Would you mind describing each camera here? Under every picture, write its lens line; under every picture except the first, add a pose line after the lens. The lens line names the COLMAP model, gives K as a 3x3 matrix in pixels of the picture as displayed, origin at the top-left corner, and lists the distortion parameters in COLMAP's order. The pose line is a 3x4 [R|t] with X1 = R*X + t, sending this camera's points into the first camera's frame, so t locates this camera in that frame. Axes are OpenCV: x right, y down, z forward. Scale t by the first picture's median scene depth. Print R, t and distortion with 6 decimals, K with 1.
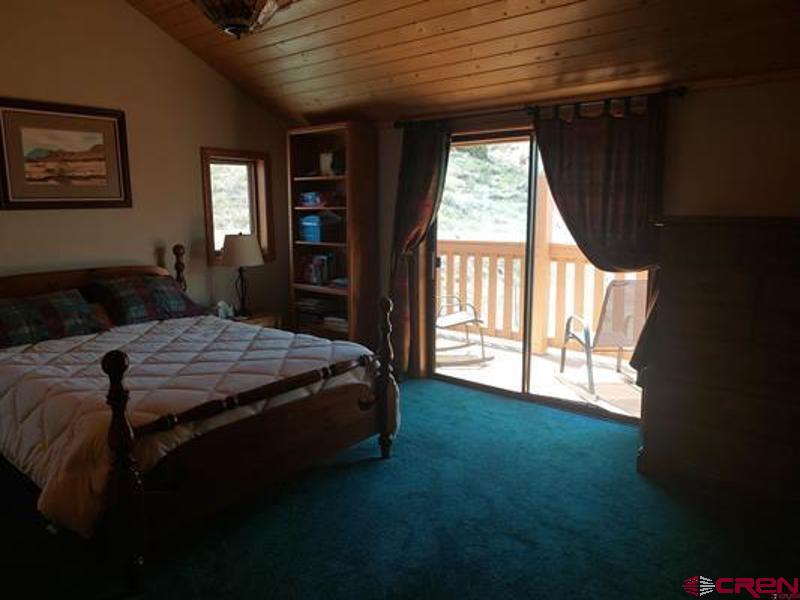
lens RADIAL K [[584.8, 0, 403.4], [0, 584.8, 295.5], [0, 0, 1]] dist [0.073718, -0.043051]
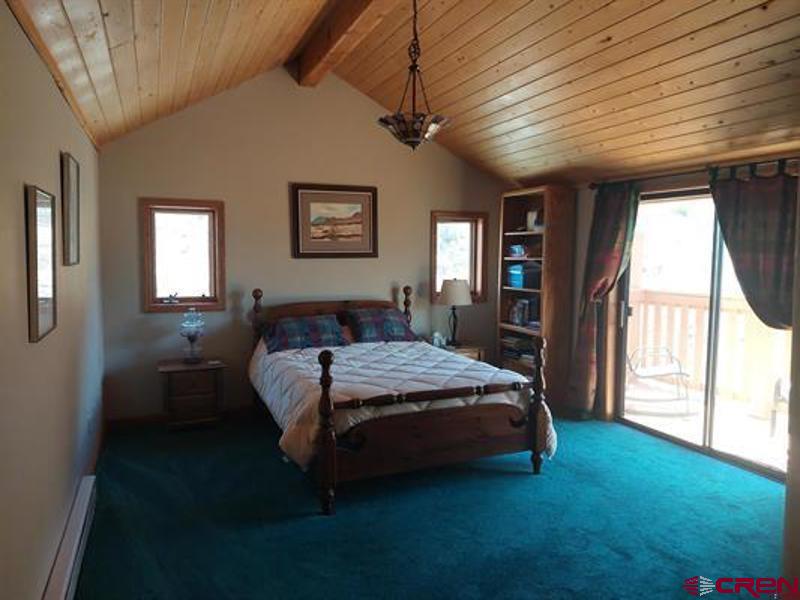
lens RADIAL K [[584.8, 0, 400.2], [0, 584.8, 303.3], [0, 0, 1]] dist [0.073718, -0.043051]
pose [[0.893369, 0.052395, -0.446259, 0.205903], [-0.081183, 0.995655, -0.045622, 0.013298], [0.441929, 0.076986, 0.893740, -0.168374]]
